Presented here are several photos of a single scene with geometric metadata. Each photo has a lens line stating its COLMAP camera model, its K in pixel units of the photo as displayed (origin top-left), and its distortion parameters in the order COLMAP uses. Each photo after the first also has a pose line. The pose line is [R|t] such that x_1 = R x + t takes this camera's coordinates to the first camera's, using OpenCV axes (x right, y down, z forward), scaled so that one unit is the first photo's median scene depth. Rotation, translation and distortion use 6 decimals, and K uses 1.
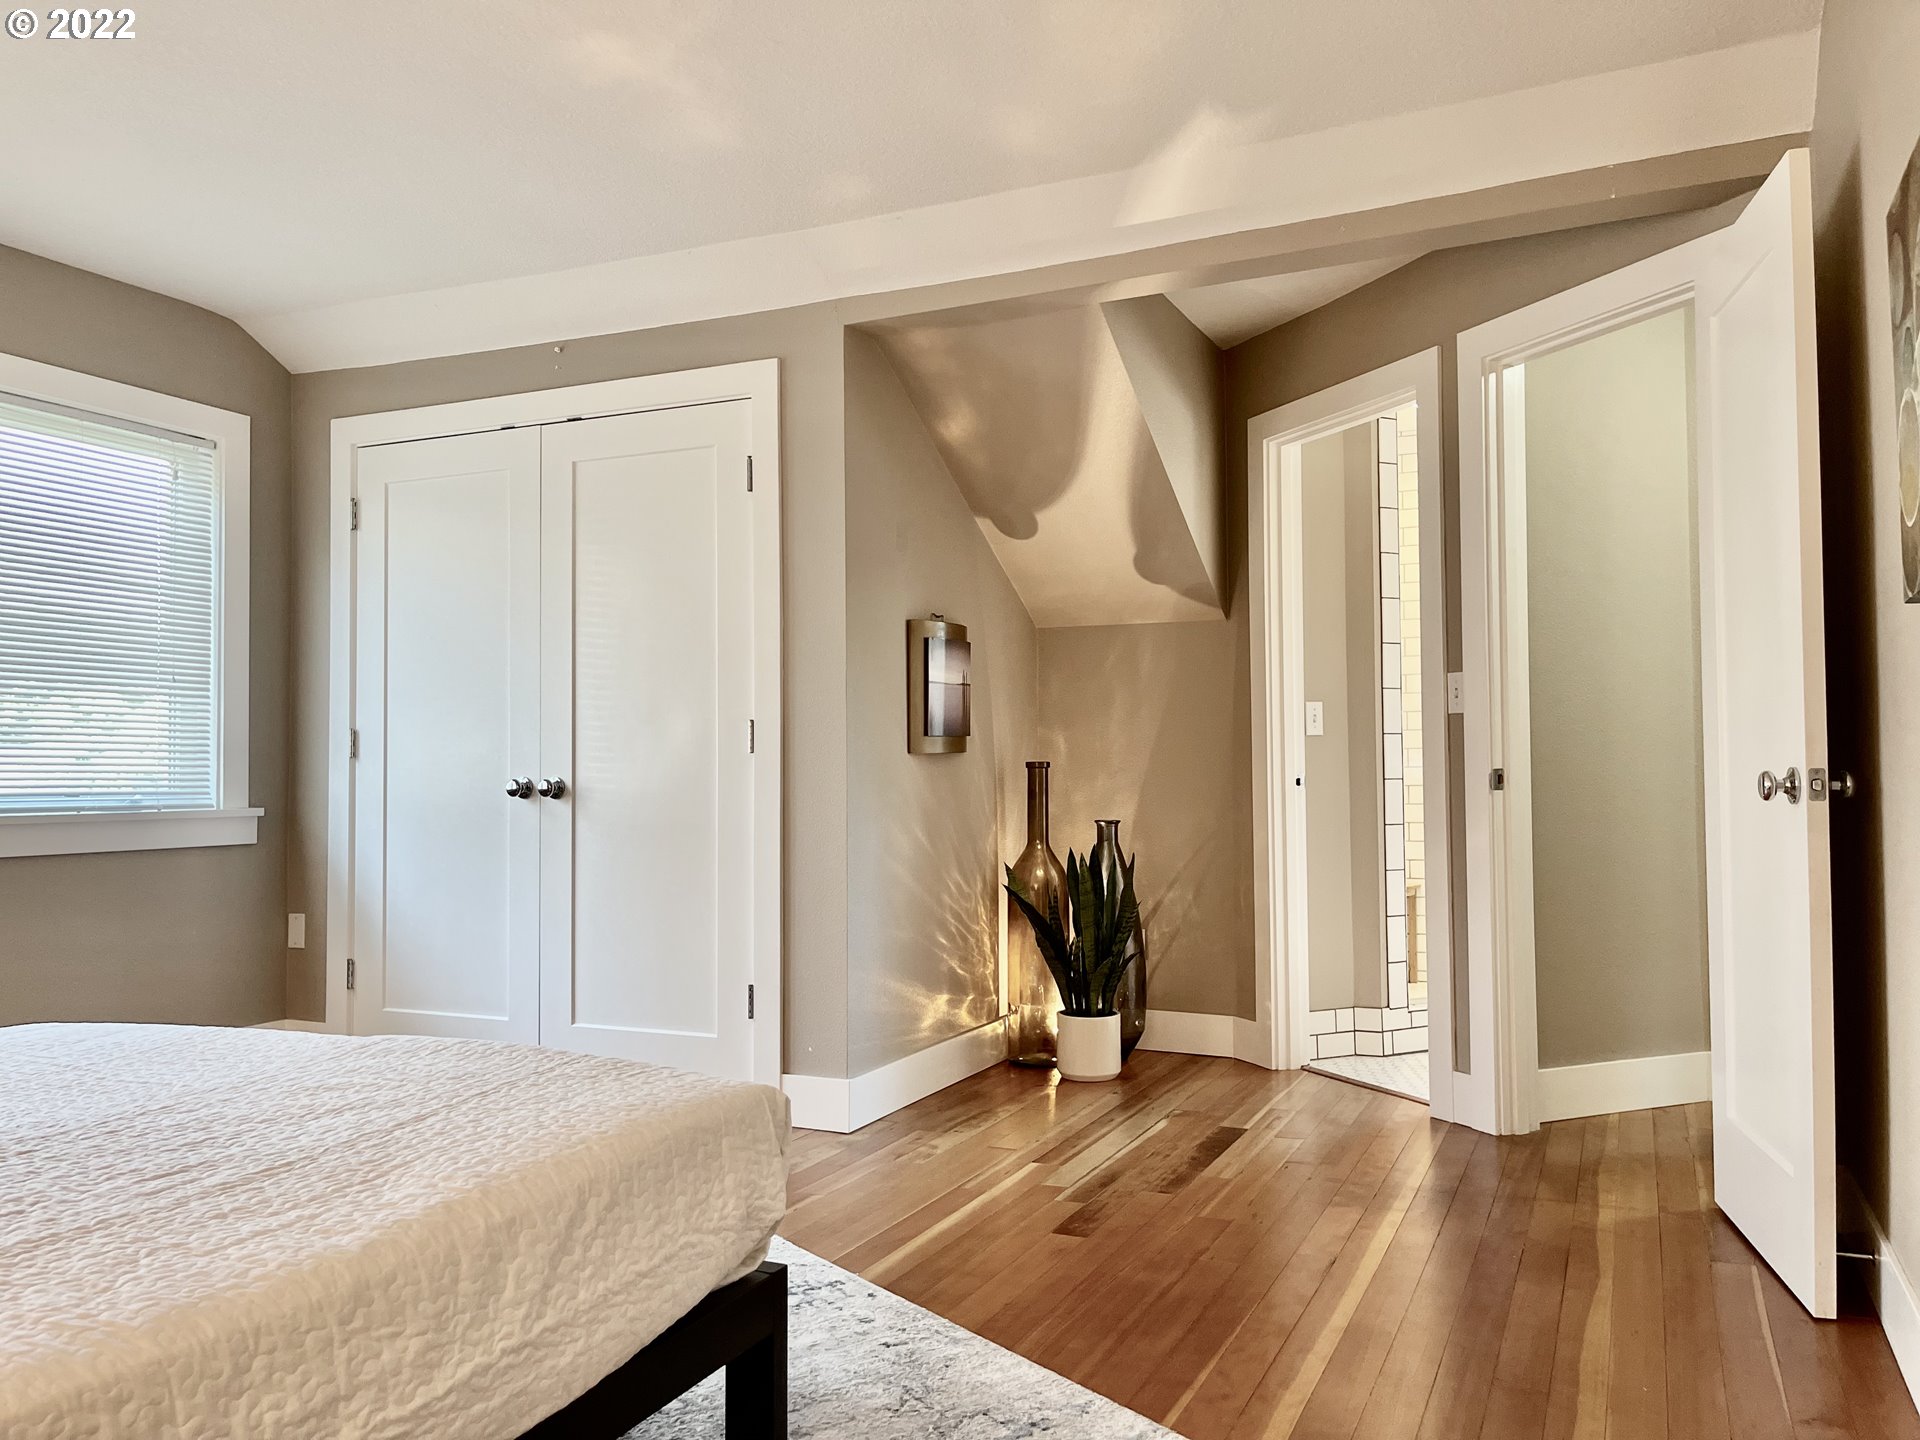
lens RADIAL K [[1452.0, 0, 960.0], [0, 1452.0, 720.0], [0, 0, 1]] dist [0.070114, -0.078206]
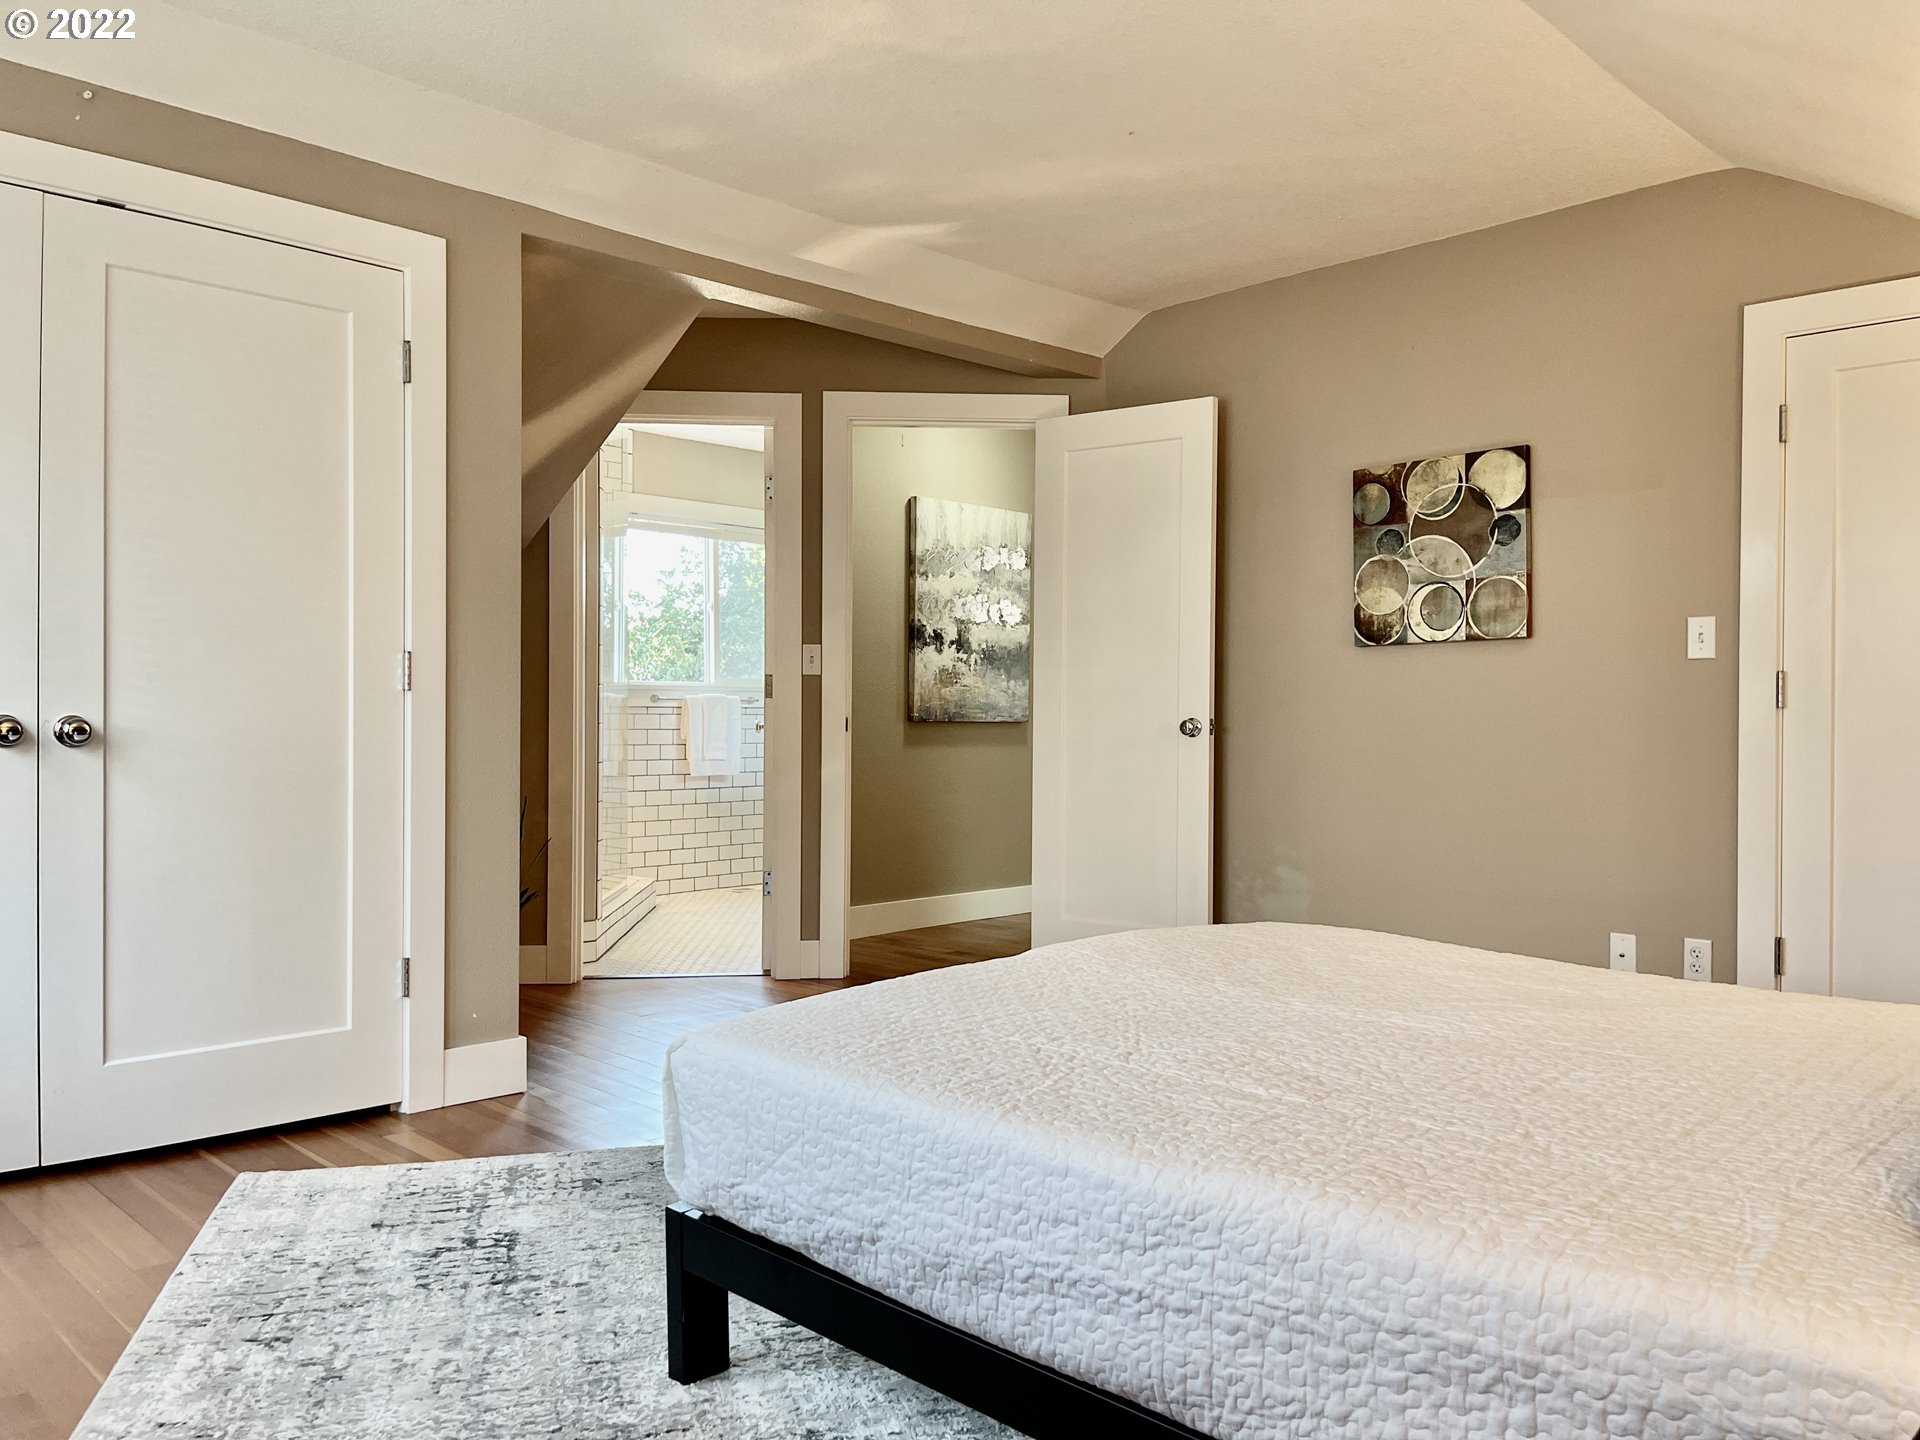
lens RADIAL K [[1452.0, 0, 960.0], [0, 1452.0, 720.0], [0, 0, 1]] dist [0.070114, -0.078206]
pose [[0.354044, 0.005870, 0.935210, -0.842381], [-0.036869, 0.999291, 0.007686, 0.021760], [-0.934502, -0.037202, 0.354009, 0.390967]]
